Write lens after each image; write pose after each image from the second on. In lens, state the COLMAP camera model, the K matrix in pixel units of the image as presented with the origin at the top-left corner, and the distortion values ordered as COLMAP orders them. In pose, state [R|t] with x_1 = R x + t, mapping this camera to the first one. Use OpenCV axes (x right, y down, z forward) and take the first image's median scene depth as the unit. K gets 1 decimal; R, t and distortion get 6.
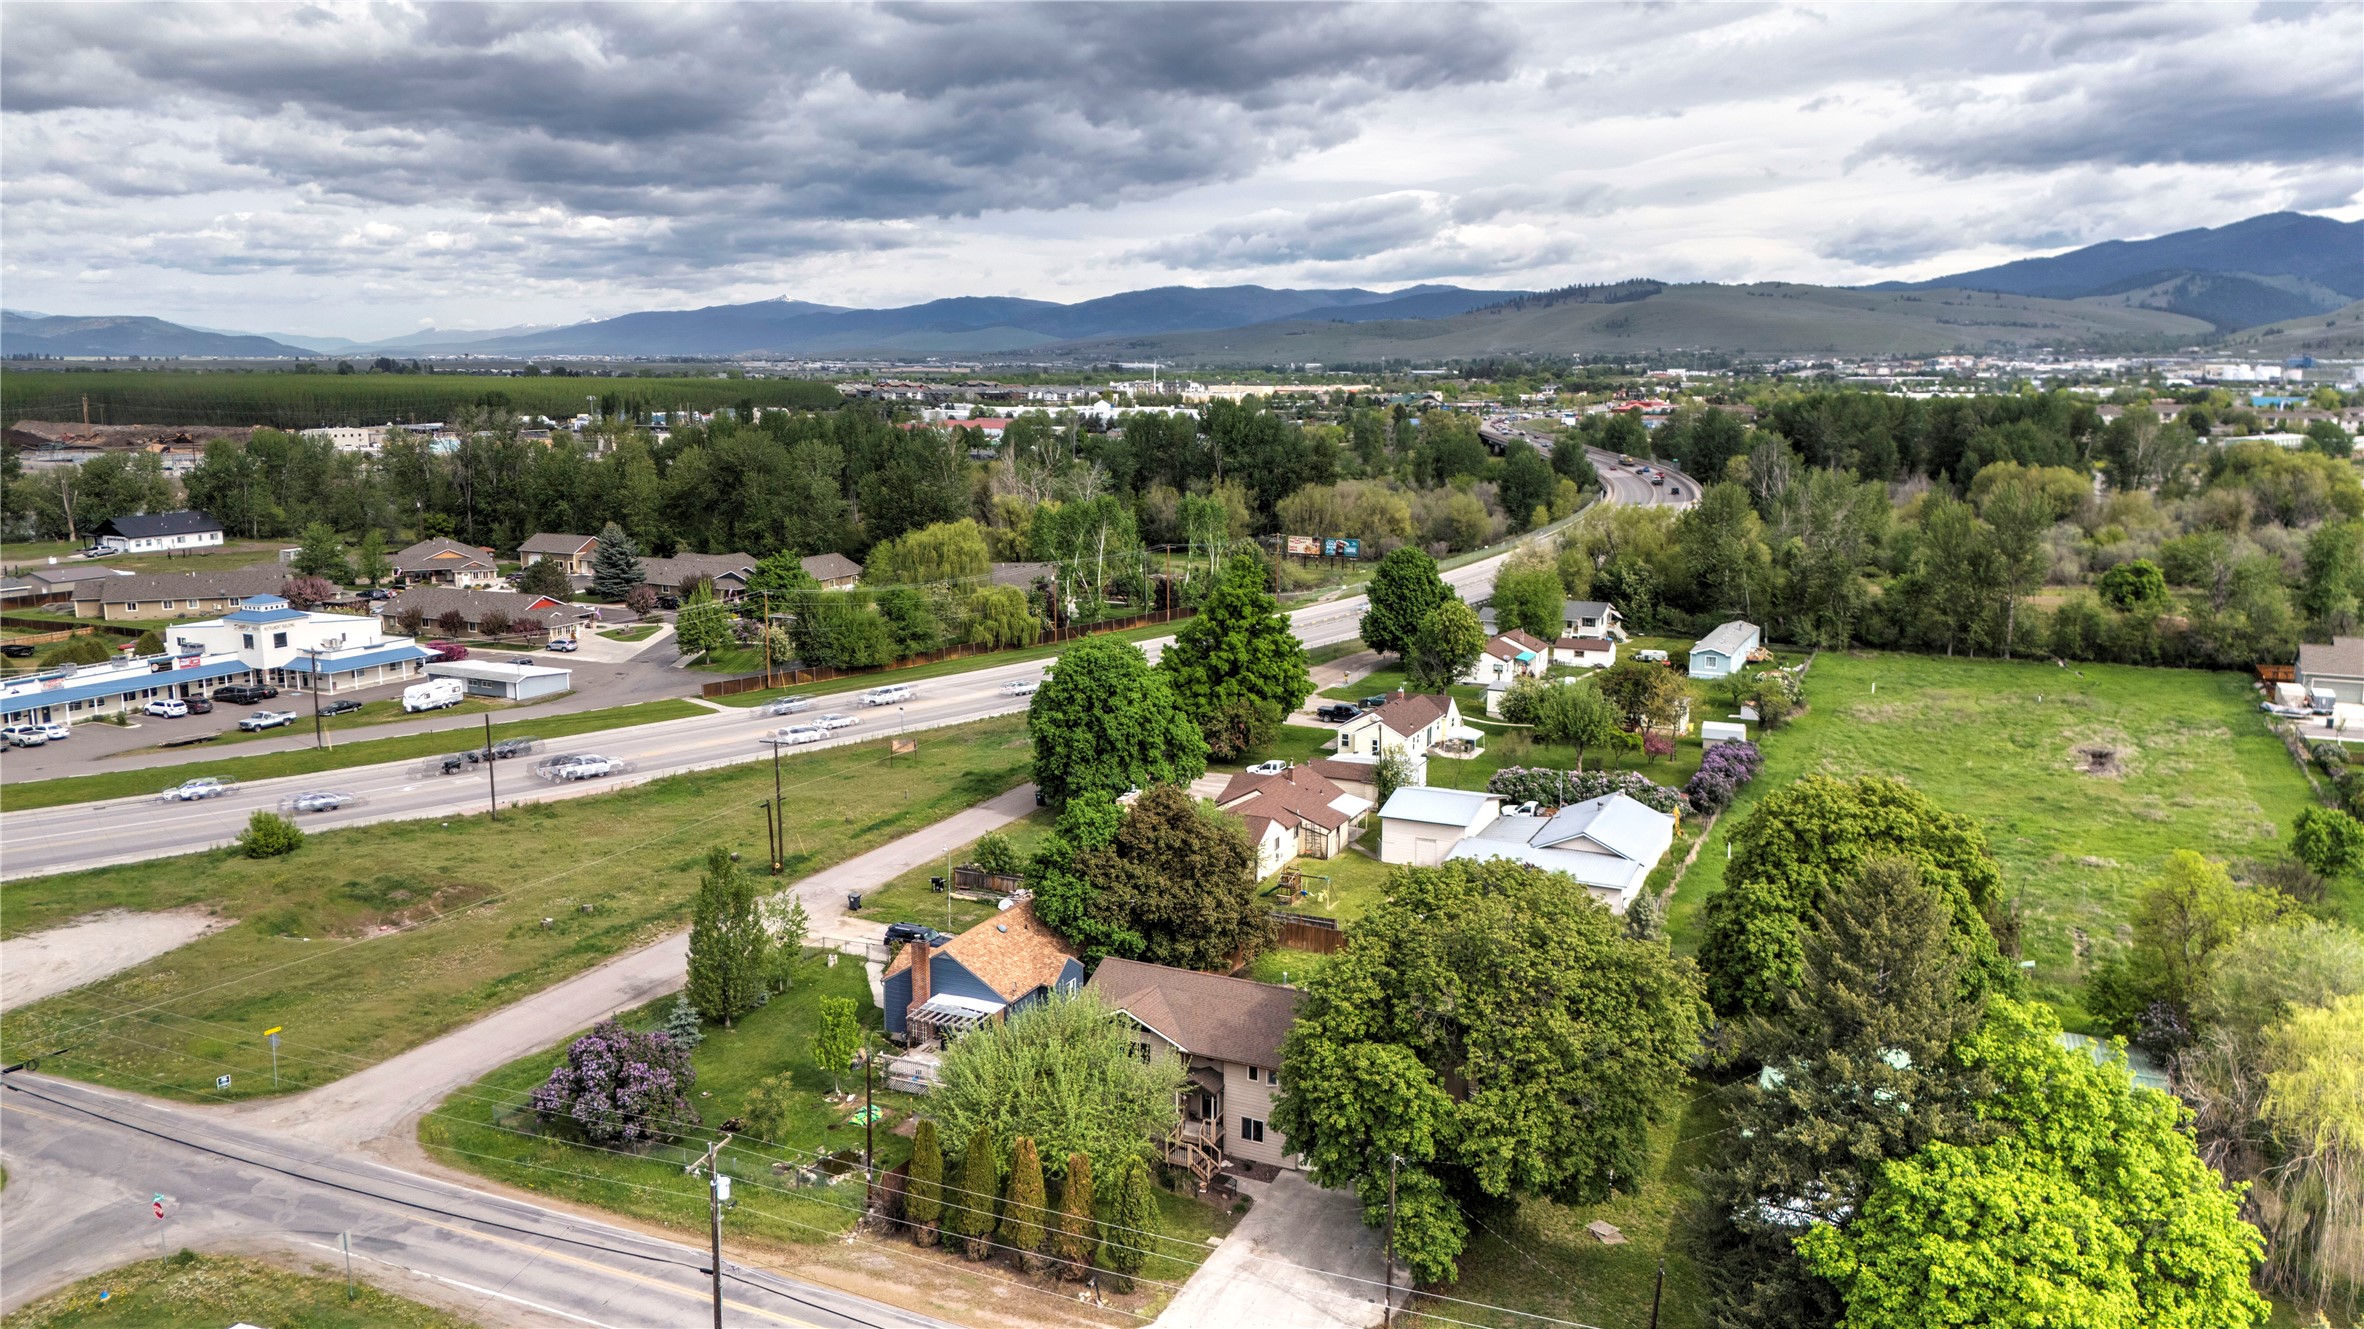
lens RADIAL K [[1730.5, 0, 1184.1], [0, 1730.5, 638.9], [0, 0, 1]] dist [0.078405, -0.083284]
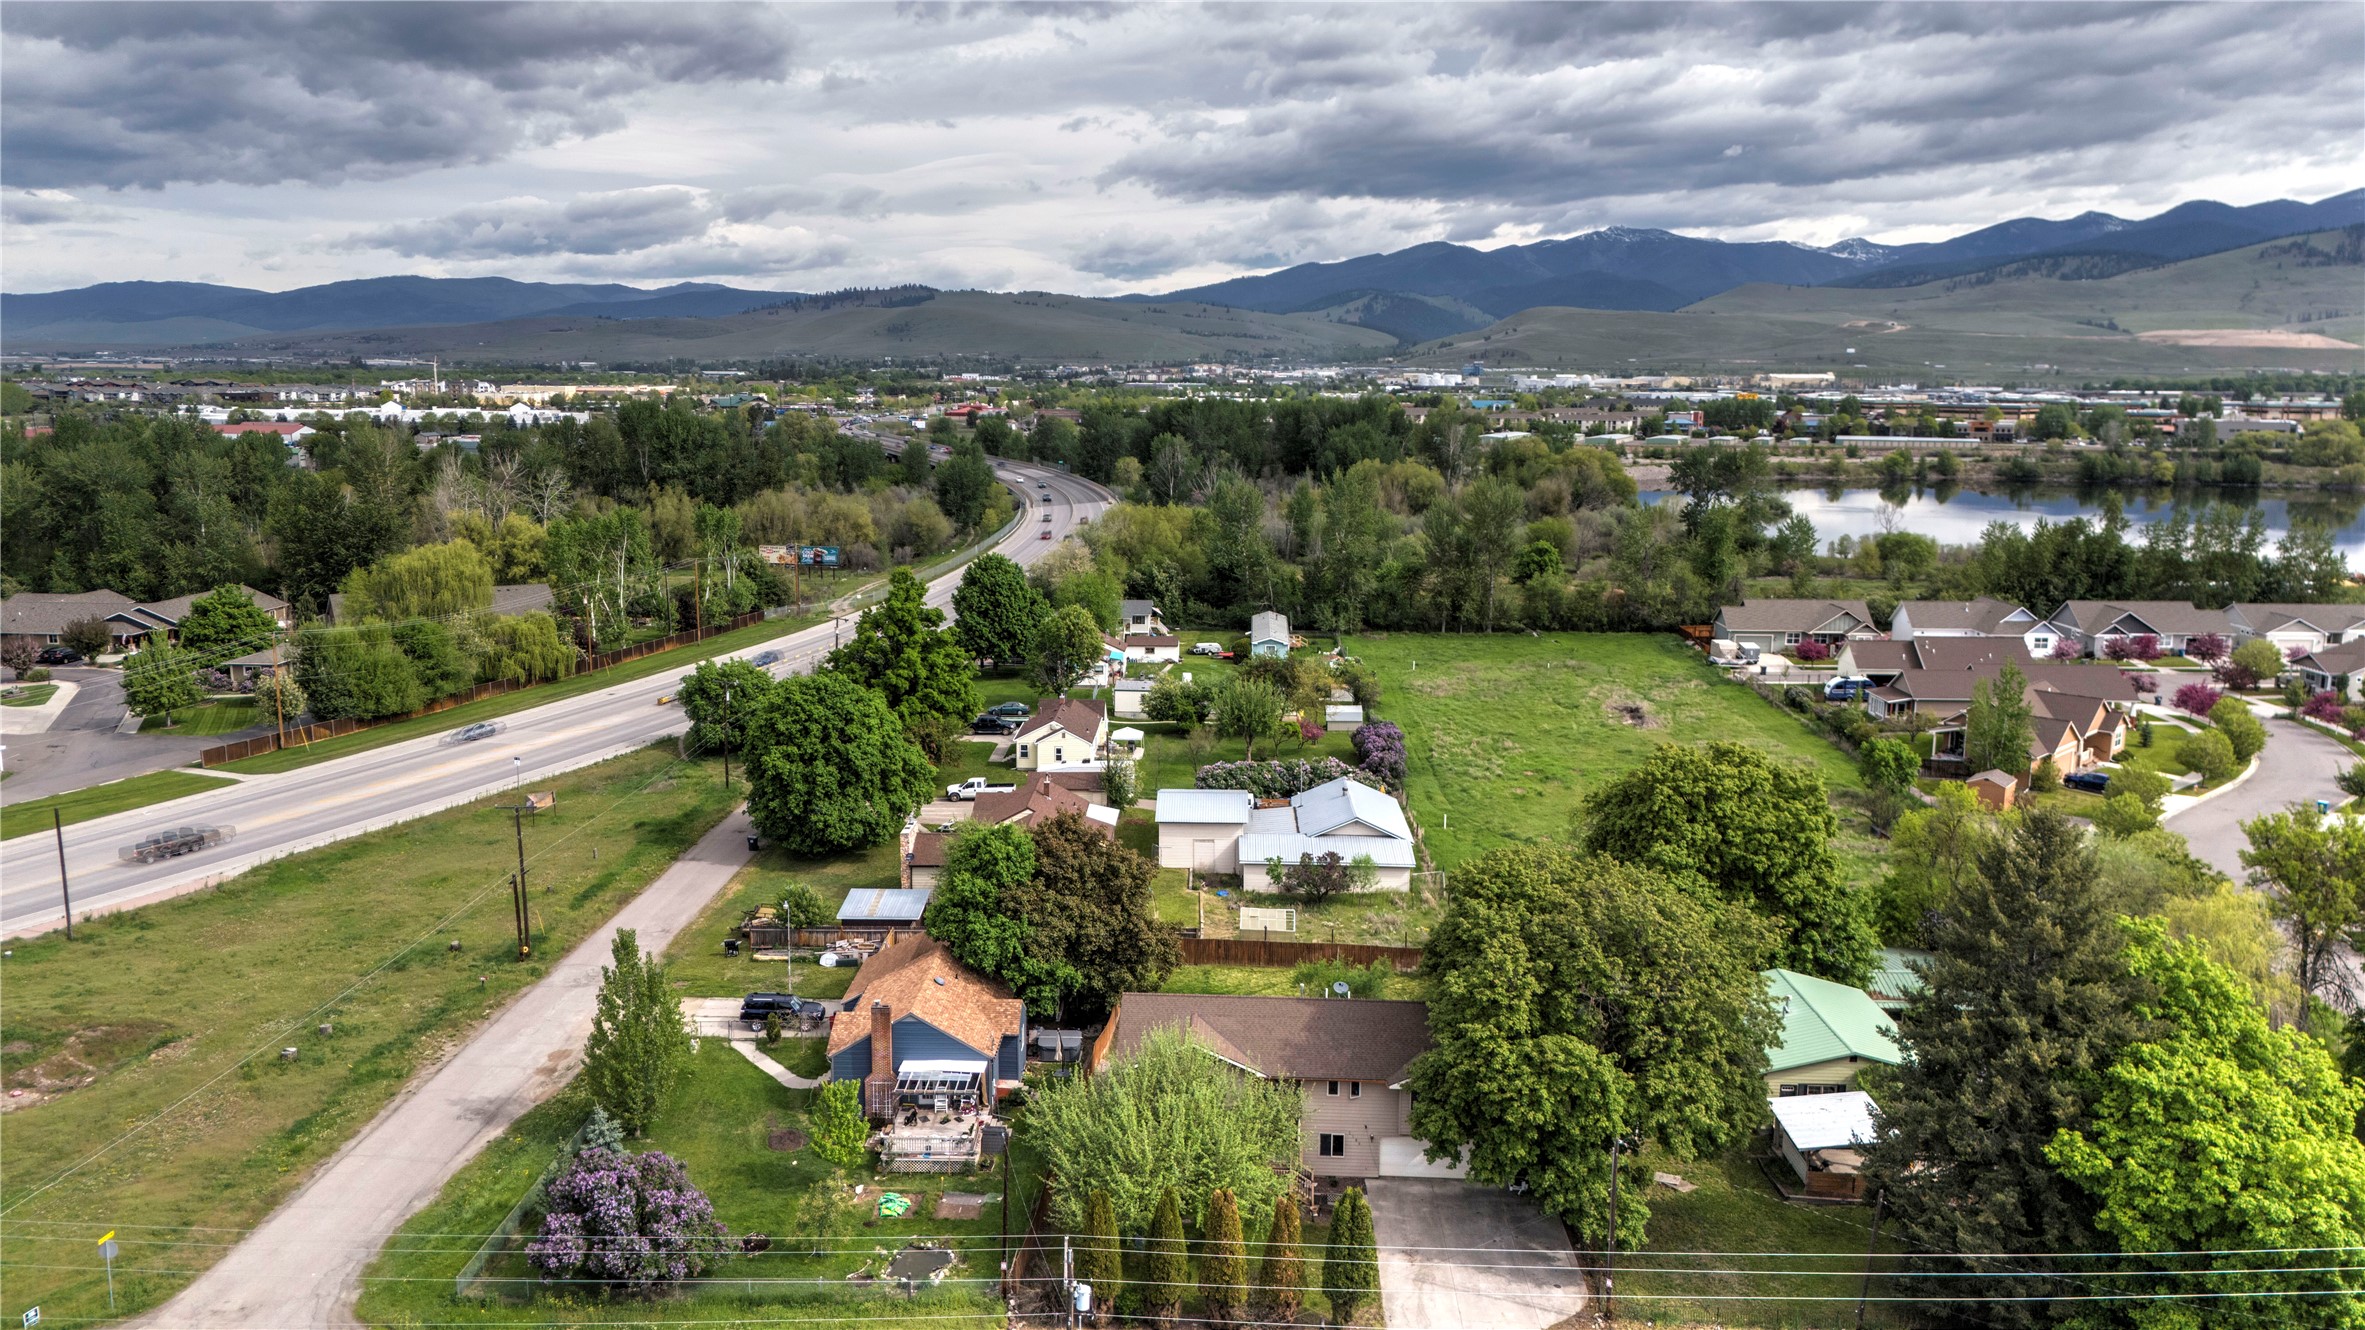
lens RADIAL K [[1731.2, 0, 1177.4], [0, 1731.2, 644.2], [0, 0, 1]] dist [0.078405, -0.083284]
pose [[0.919522, -0.058301, 0.388692, -0.165847], [0.057609, 0.998249, 0.013446, -0.008449], [-0.388795, 0.010028, 0.921270, 0.047572]]
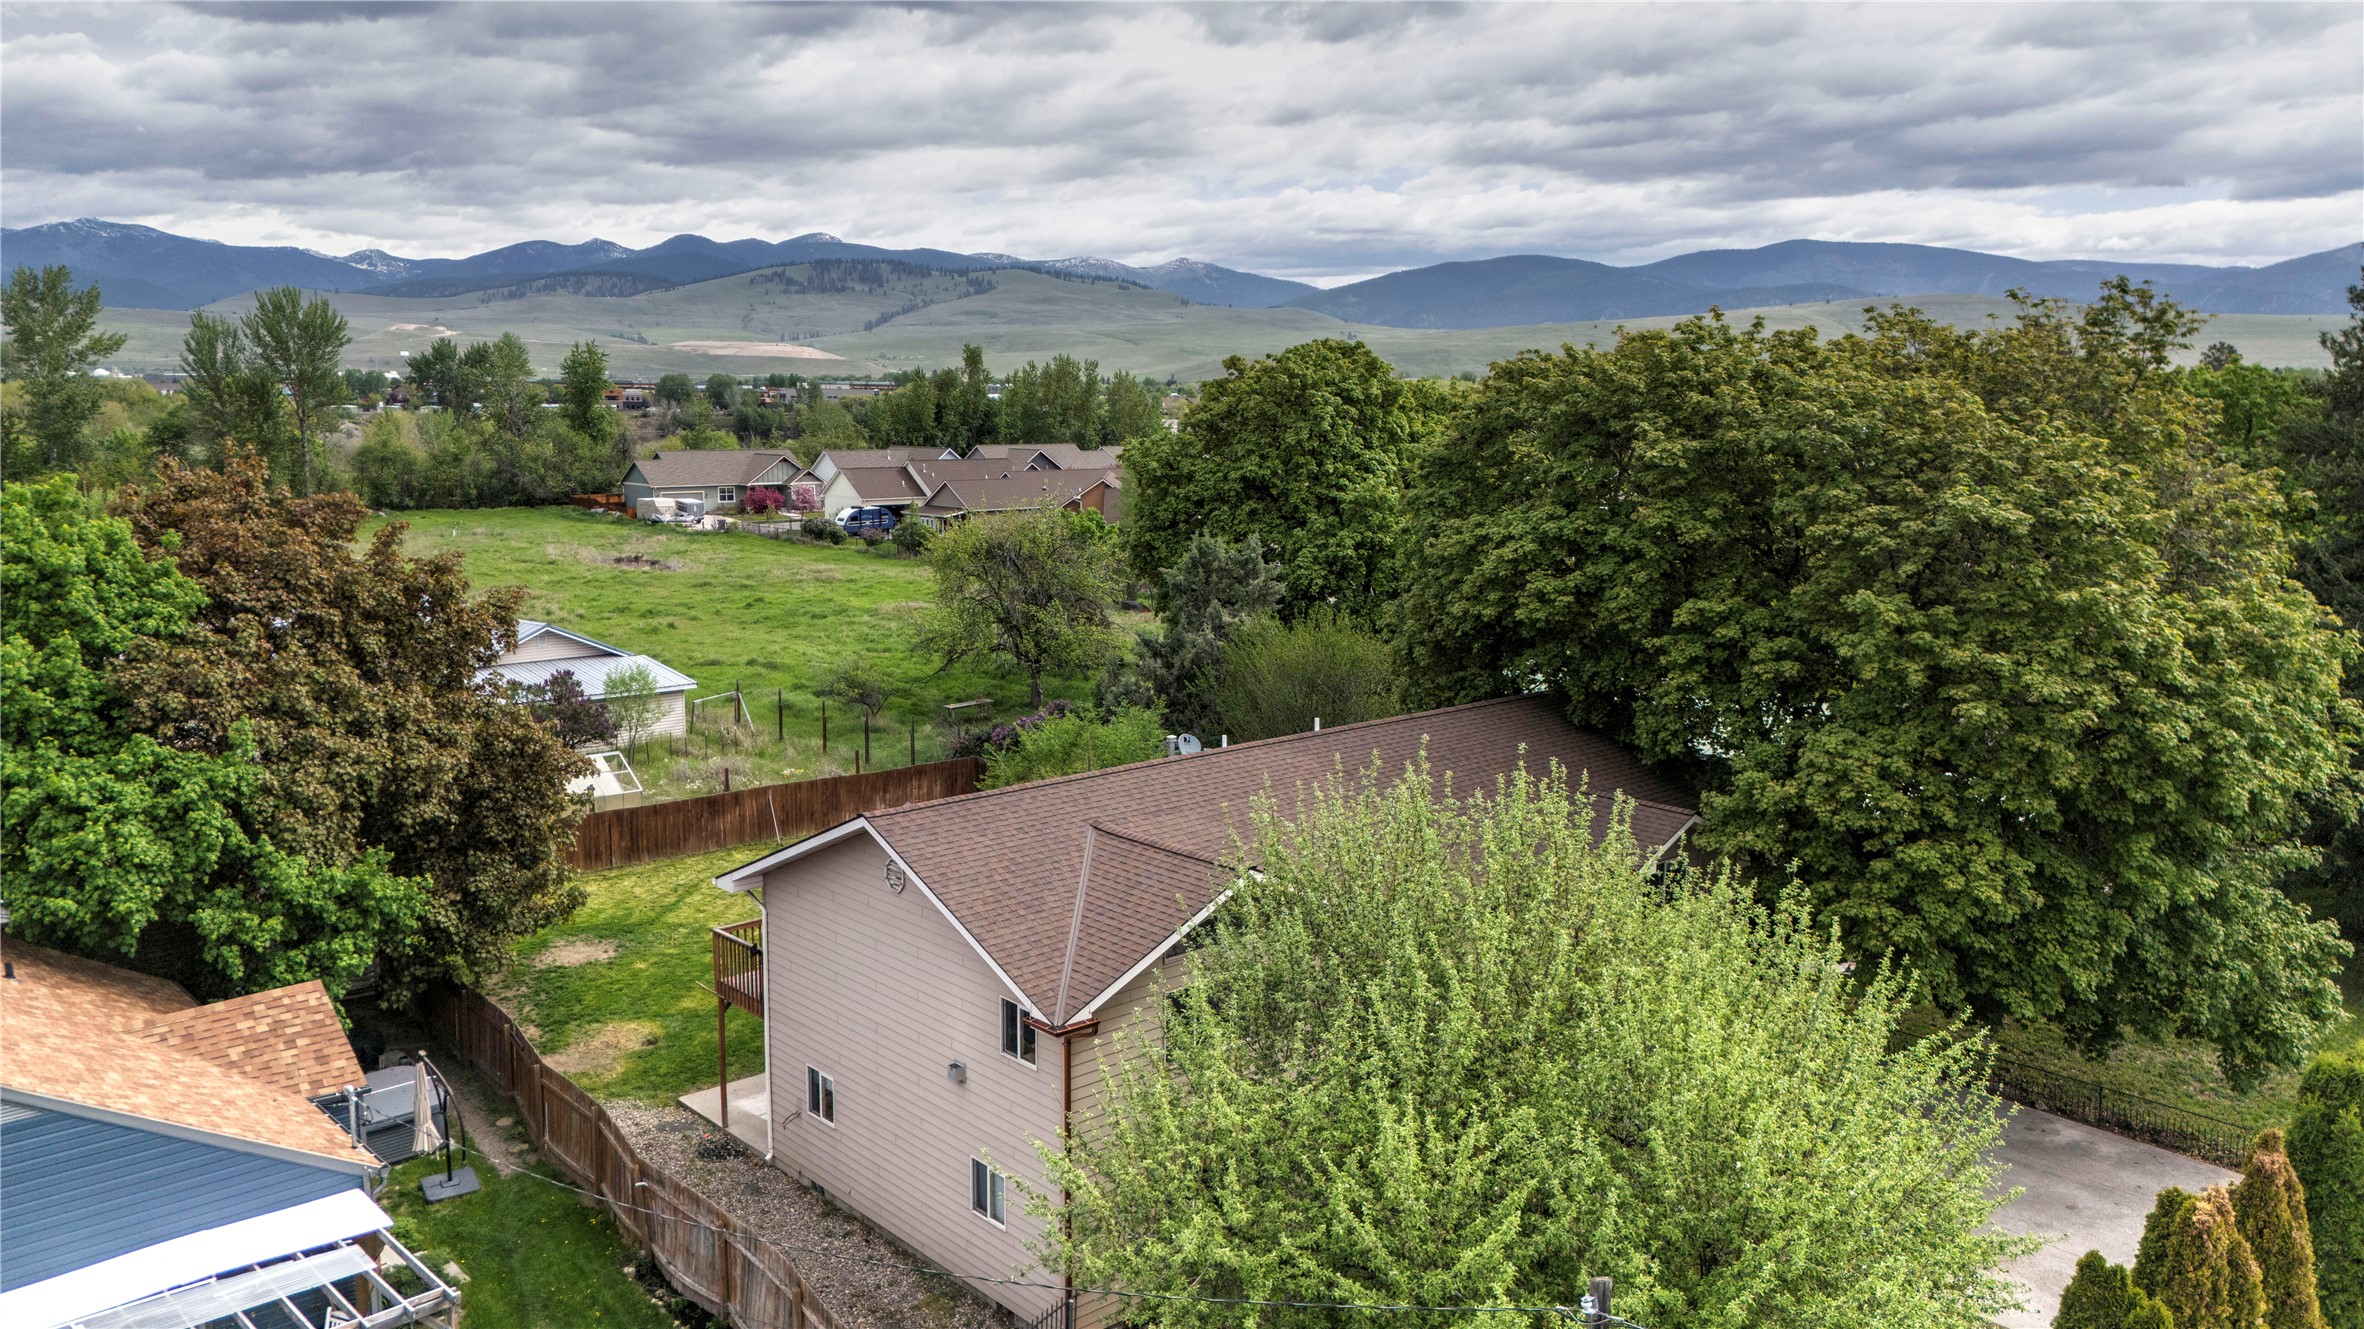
lens RADIAL K [[1730.5, 0, 1176.4], [0, 1730.5, 683.4], [0, 0, 1]] dist [0.078405, -0.083284]
pose [[0.375273, -0.153440, 0.914126, -0.128256], [0.142606, 0.984019, 0.106628, 0.060254], [-0.915878, 0.090345, 0.391158, 0.366232]]
